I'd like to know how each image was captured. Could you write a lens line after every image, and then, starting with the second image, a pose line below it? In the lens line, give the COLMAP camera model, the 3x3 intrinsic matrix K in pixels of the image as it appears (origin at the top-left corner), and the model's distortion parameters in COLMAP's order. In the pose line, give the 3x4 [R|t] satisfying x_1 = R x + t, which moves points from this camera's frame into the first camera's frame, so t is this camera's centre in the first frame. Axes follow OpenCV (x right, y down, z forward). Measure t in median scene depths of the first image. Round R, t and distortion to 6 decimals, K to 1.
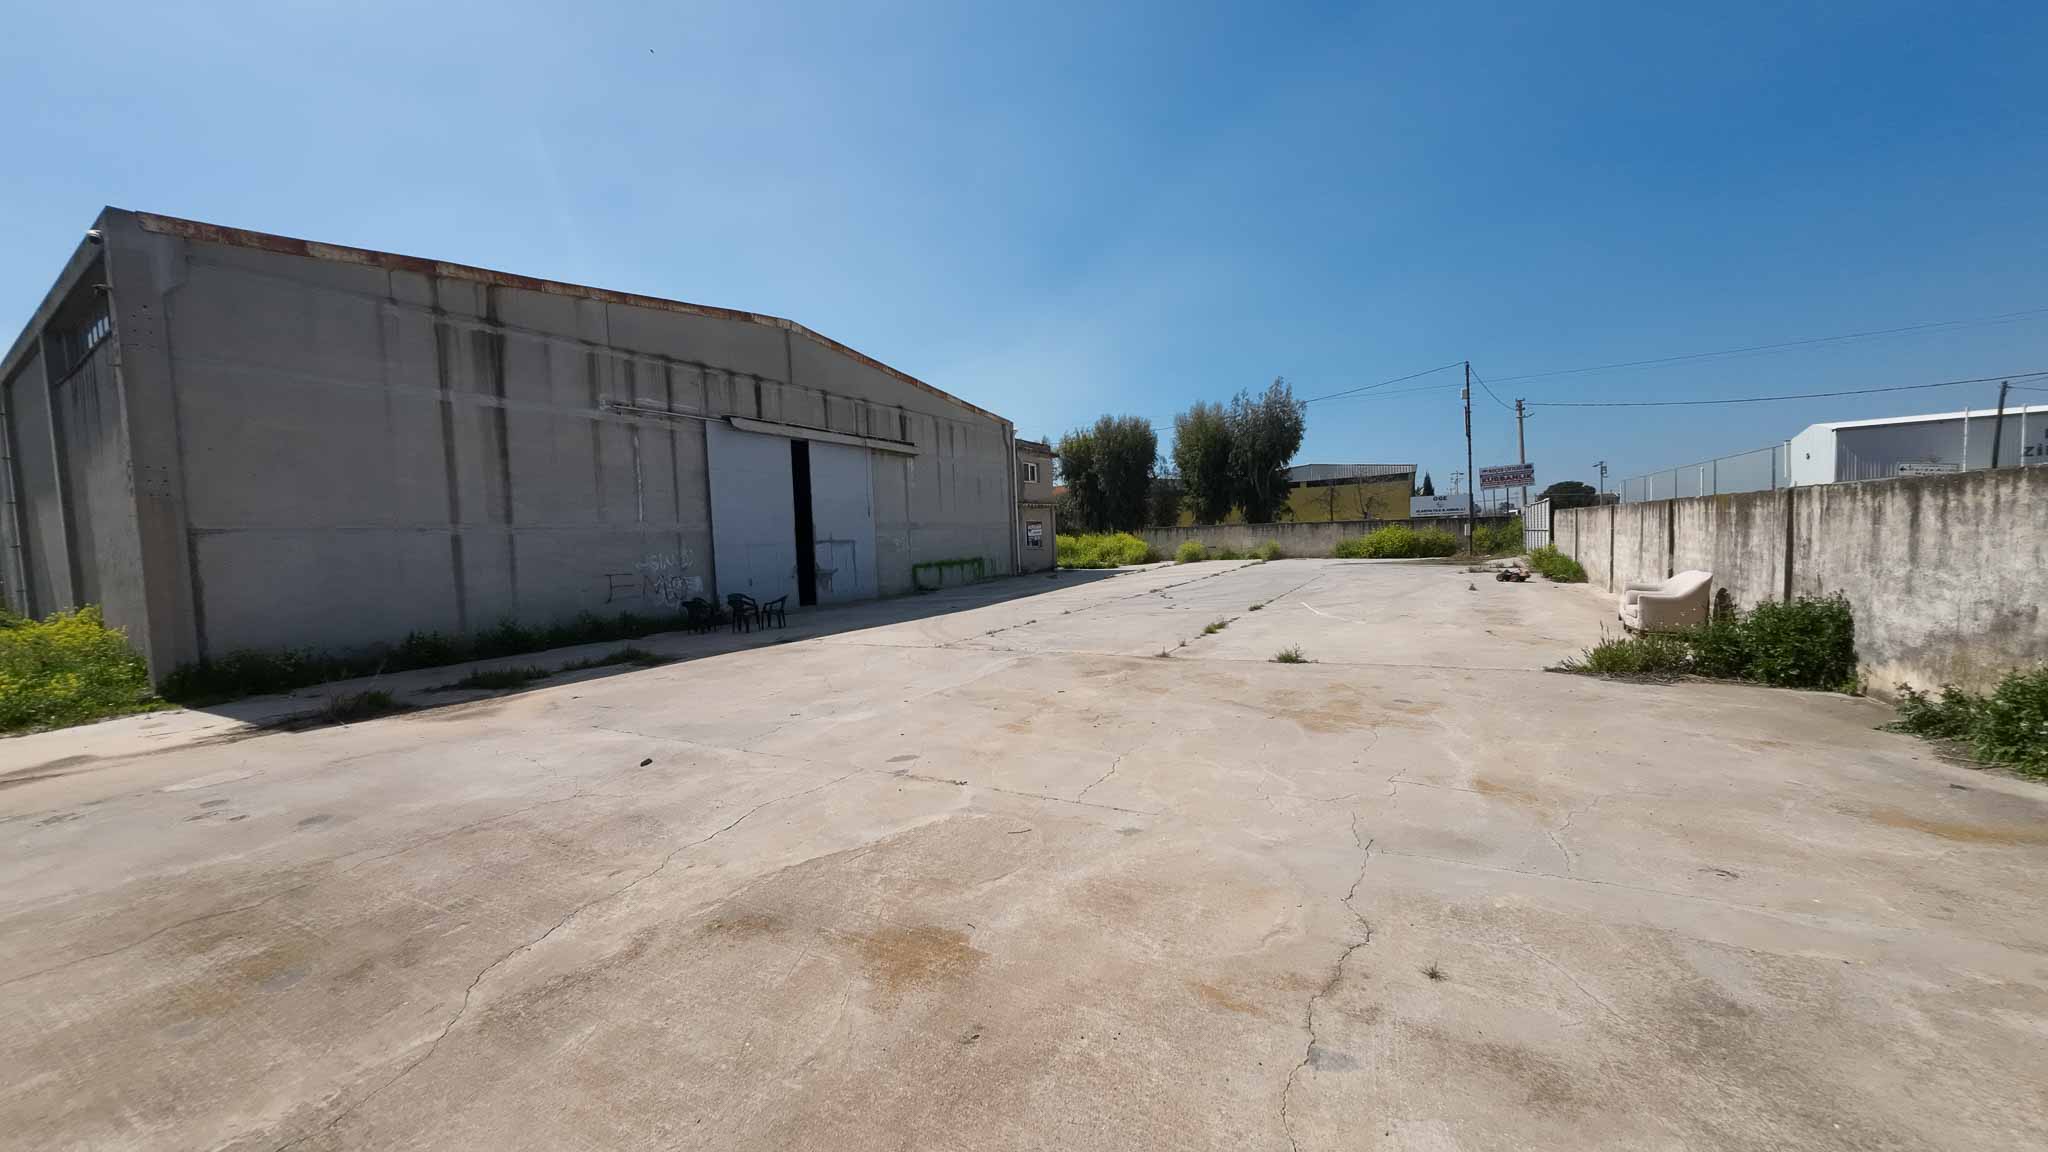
lens RADIAL K [[700.0, 0, 1018.9], [0, 700.0, 574.2], [0, 0, 1]] dist [0.002362, 0.000138]
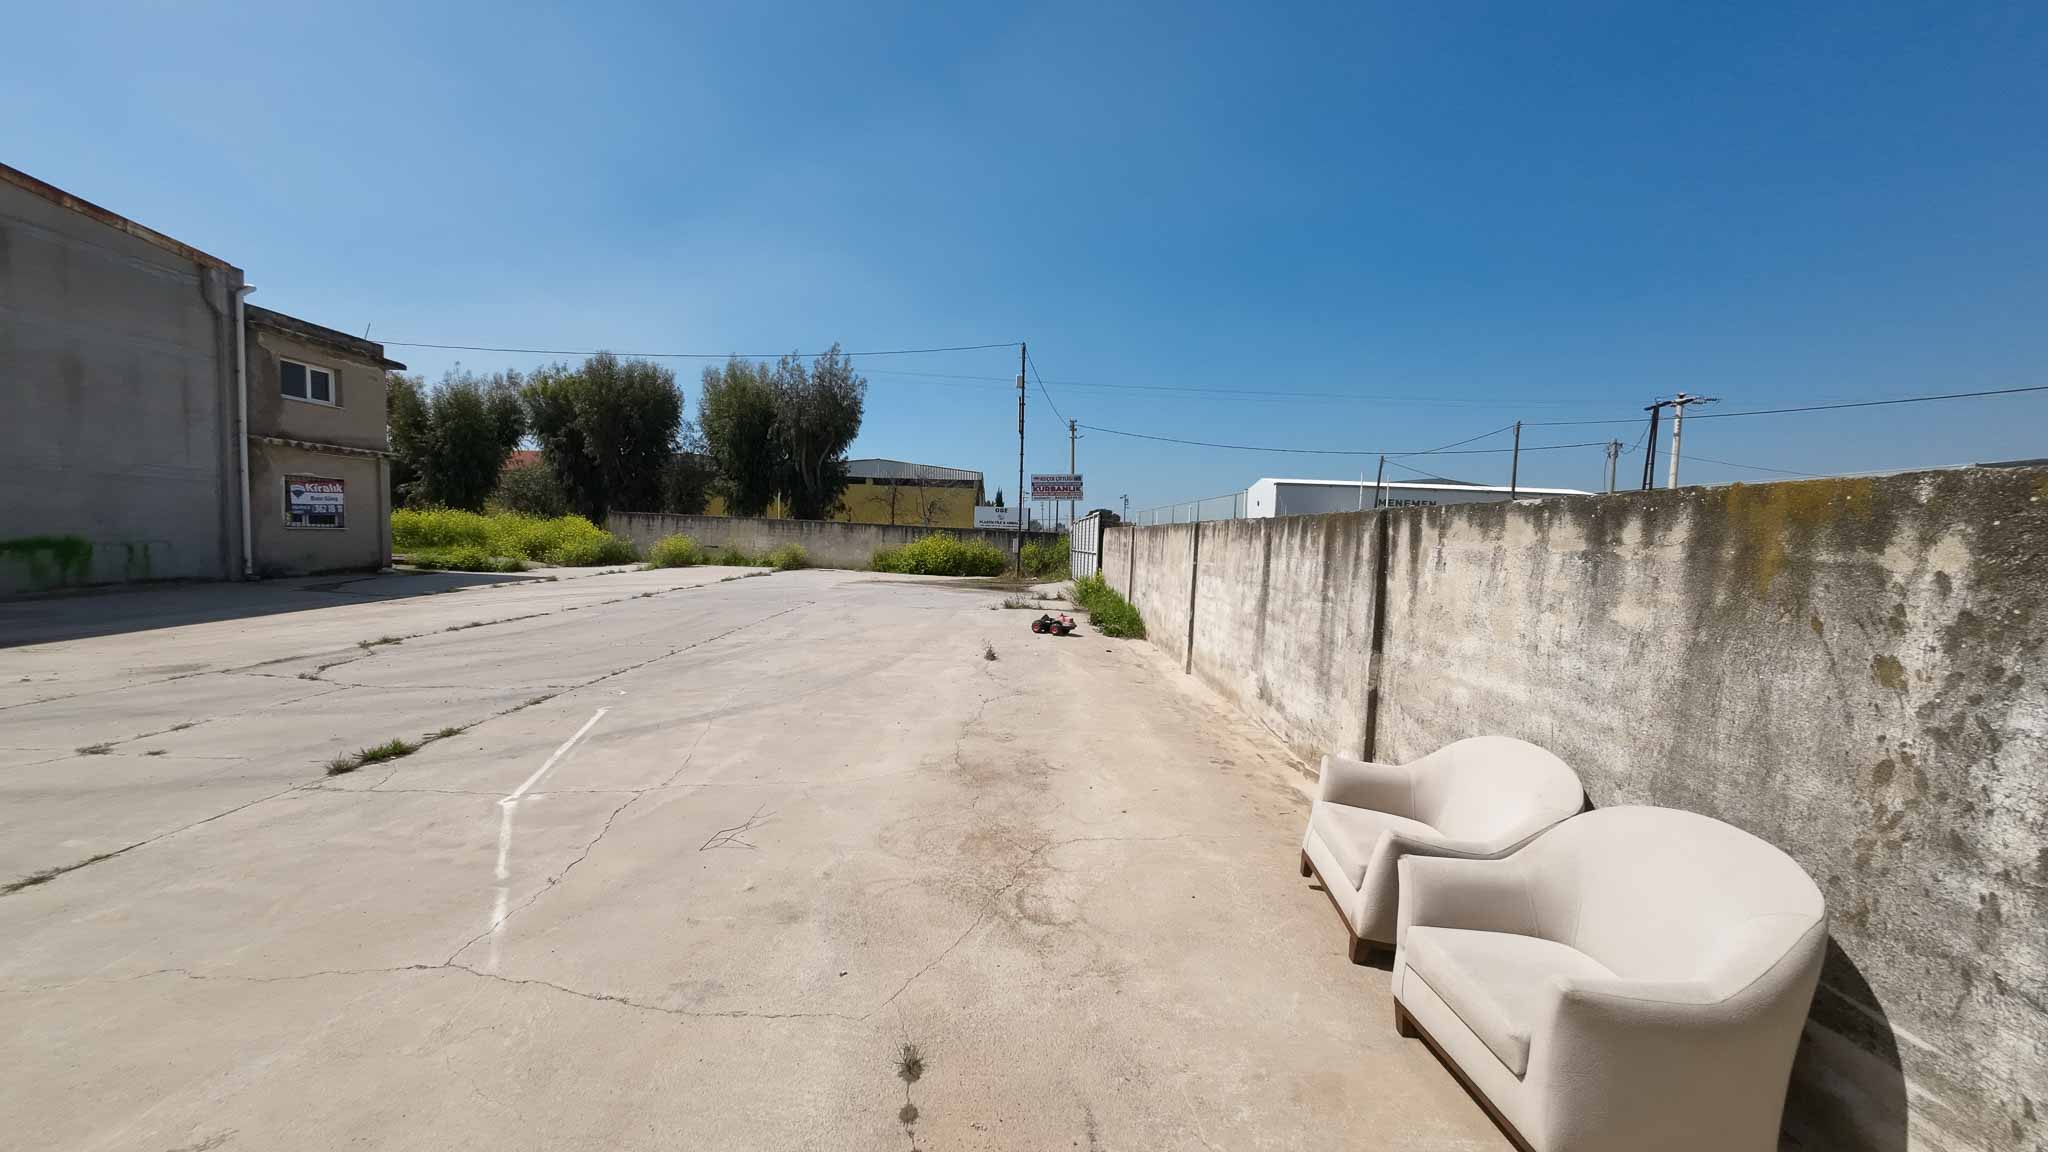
lens RADIAL K [[700.0, 0, 1013.8], [0, 700.0, 570.1], [0, 0, 1]] dist [0.002362, 0.000138]
pose [[0.854035, 0.045484, 0.518223, 0.195584], [-0.044256, 0.998912, -0.014739, -0.020630], [-0.518329, -0.010346, 0.855119, 0.271885]]
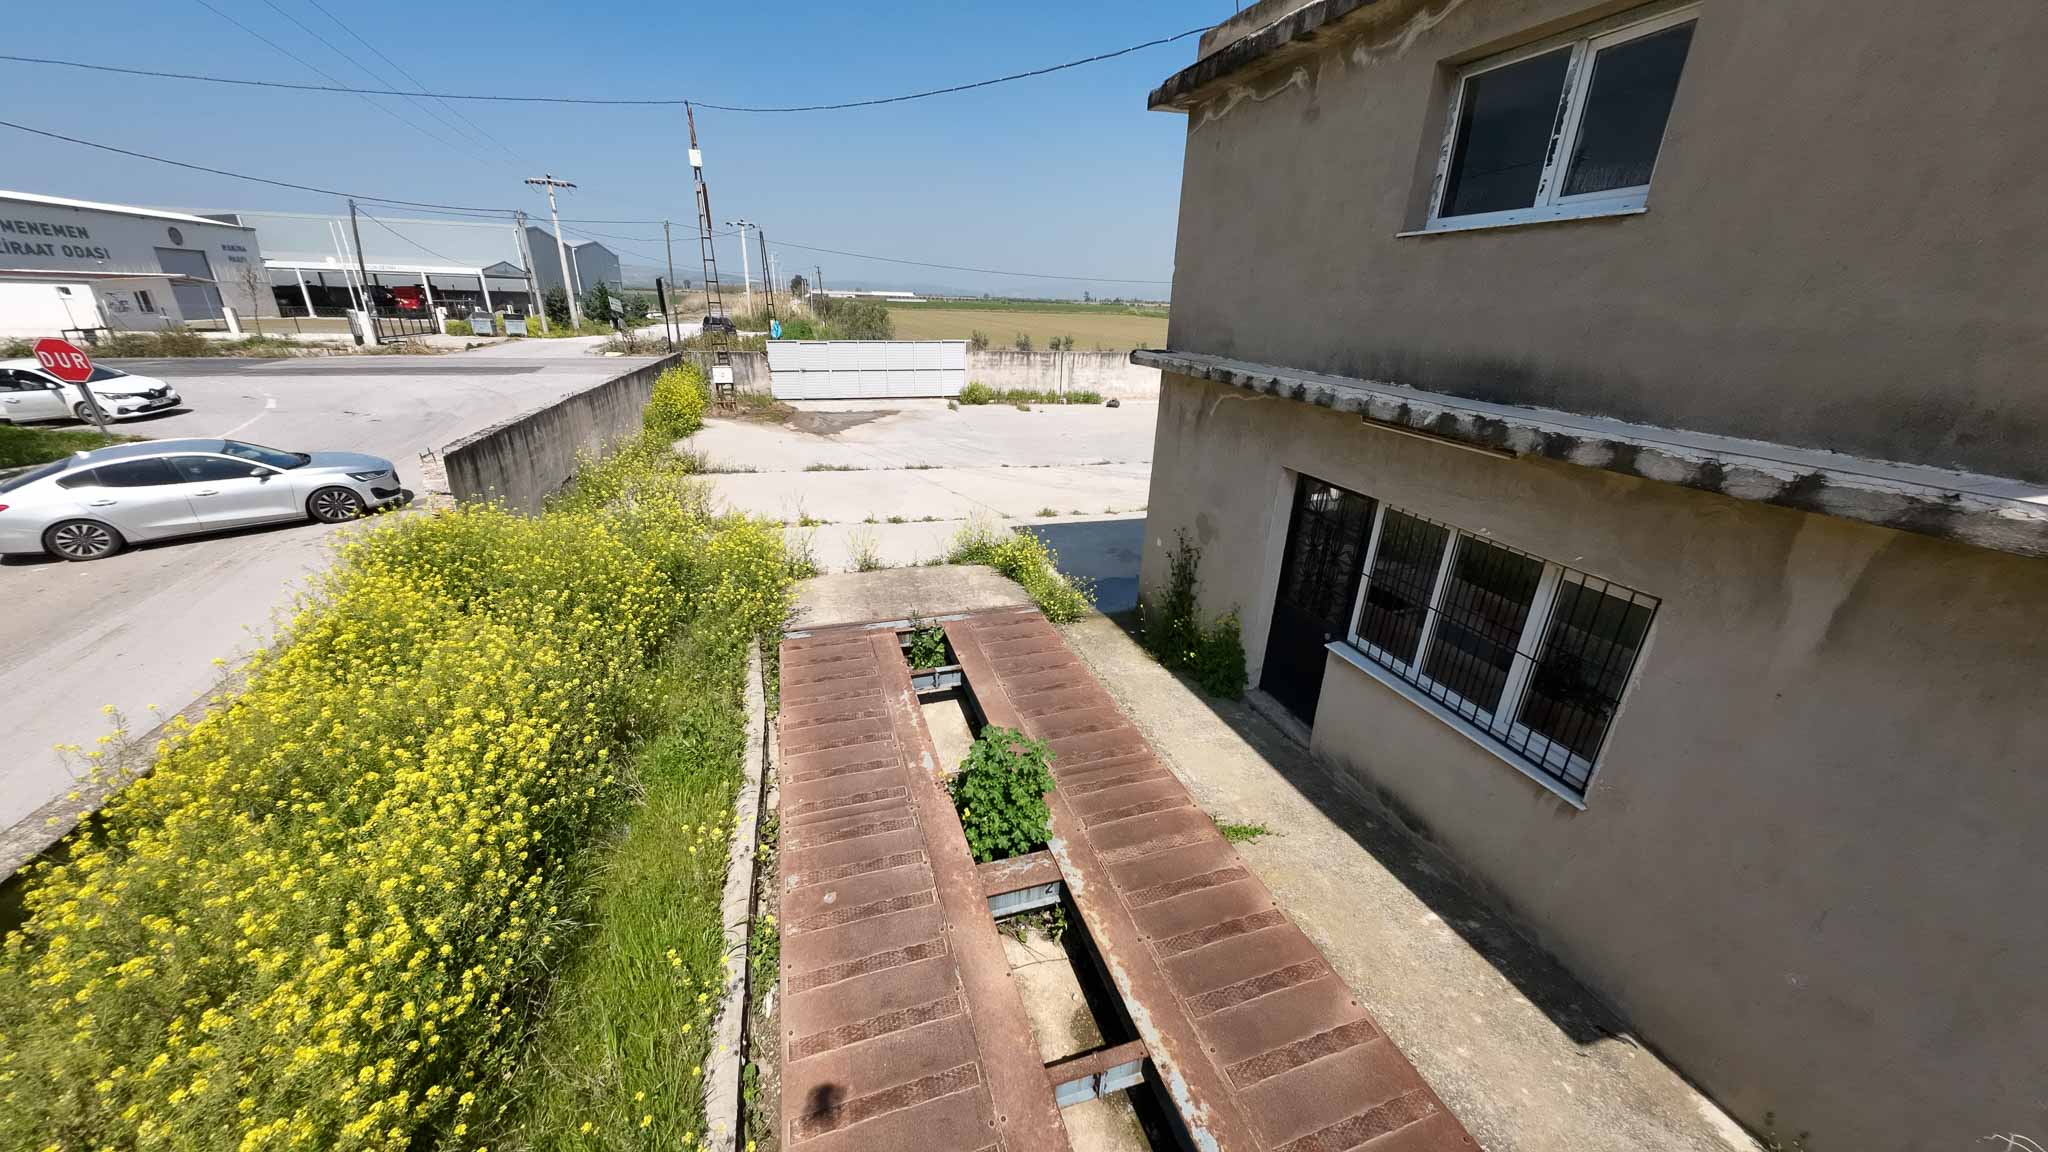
lens RADIAL K [[700.0, 0, 1018.3], [0, 700.0, 570.7], [0, 0, 1]] dist [0.002362, 0.000138]
pose [[-0.750408, -0.222967, 0.622233, -0.072002], [0.036056, 0.926176, 0.375364, -0.129180], [-0.659991, 0.304111, -0.686971, 1.274303]]
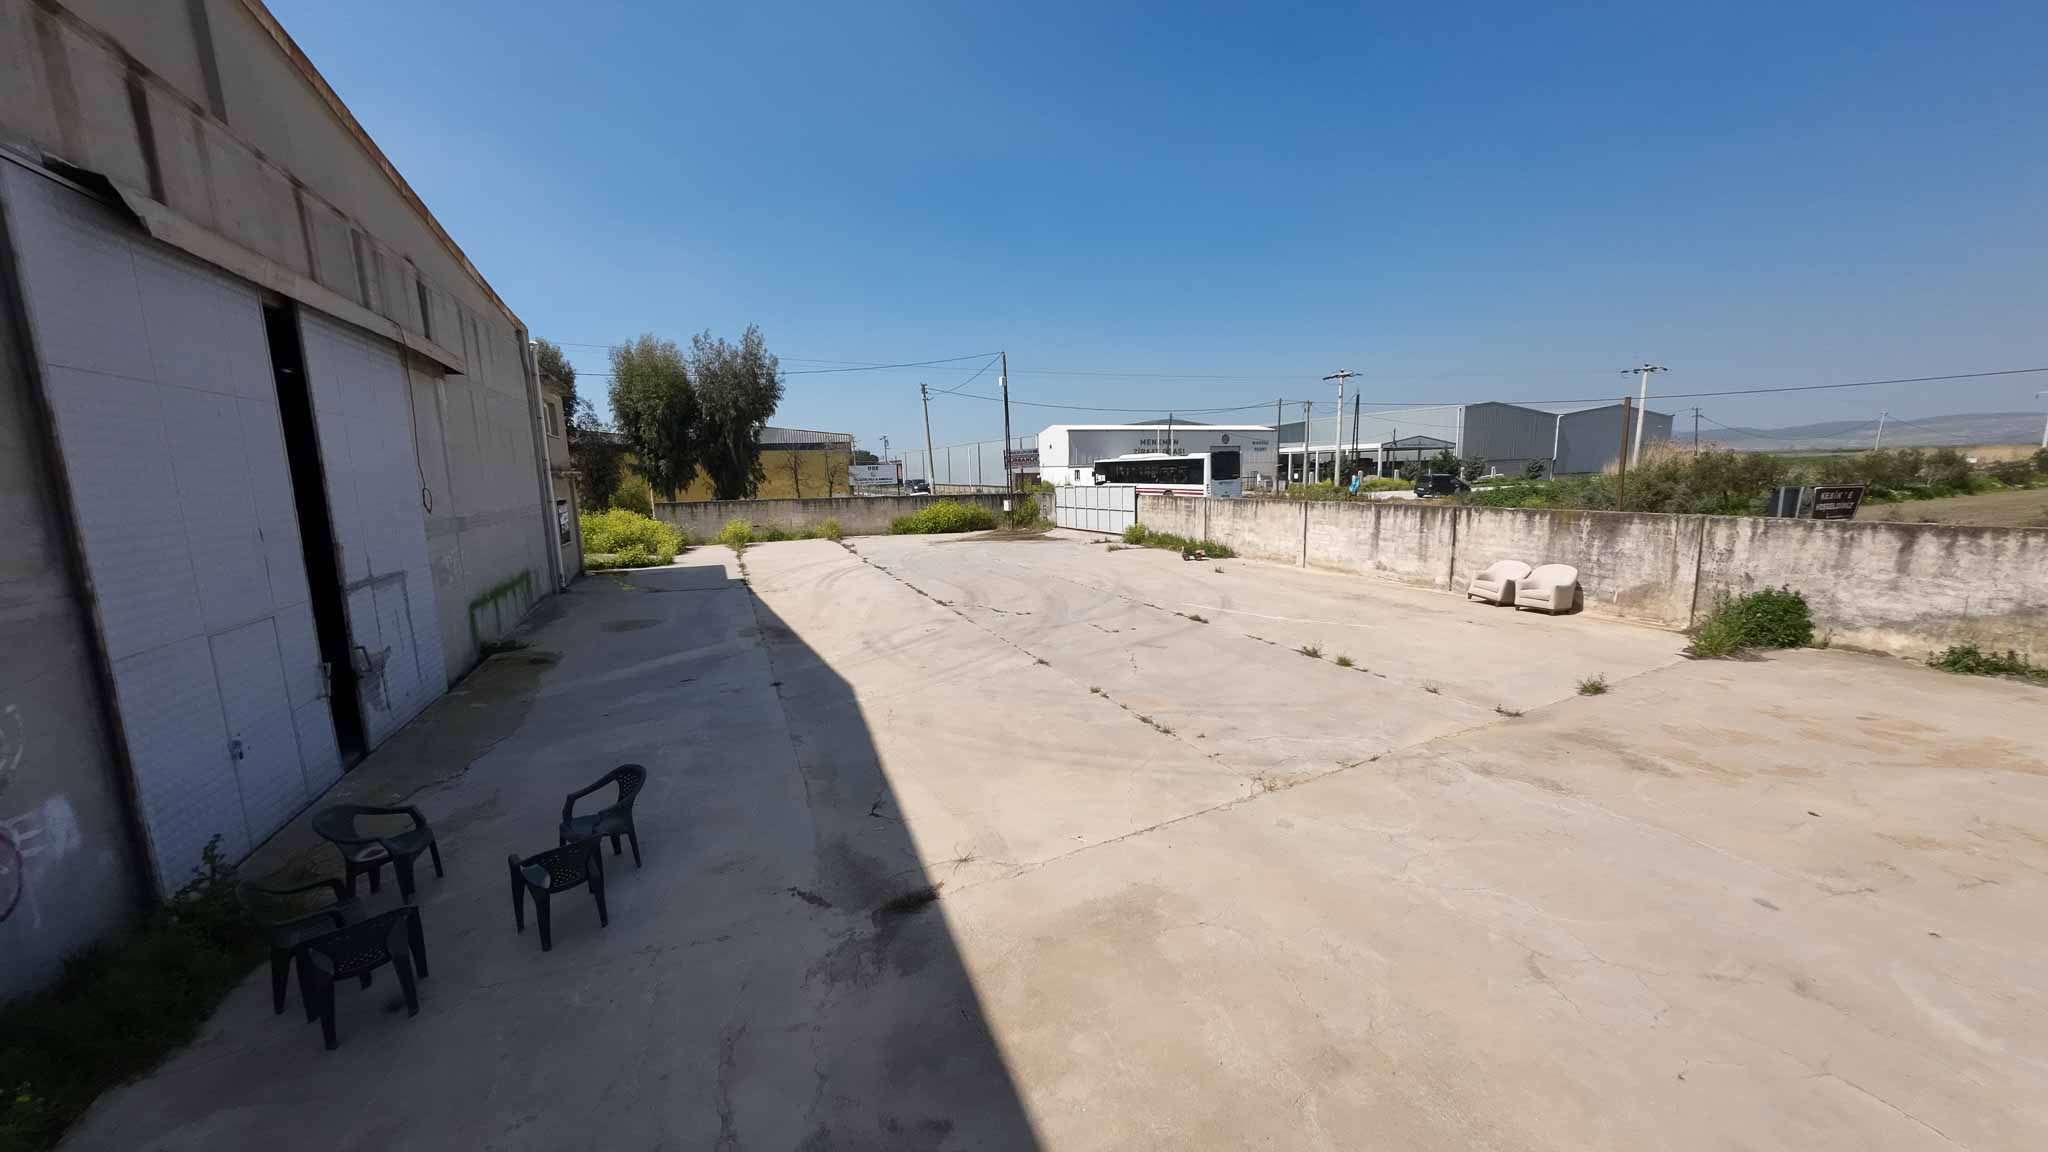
lens RADIAL K [[700.0, 0, 1017.5], [0, 700.0, 582.1], [0, 0, 1]] dist [0.002362, 0.000138]
pose [[0.576603, -0.103215, 0.810478, -0.249620], [0.043061, 0.994449, 0.096009, -0.045215], [-0.815889, -0.020459, 0.577847, 0.316114]]
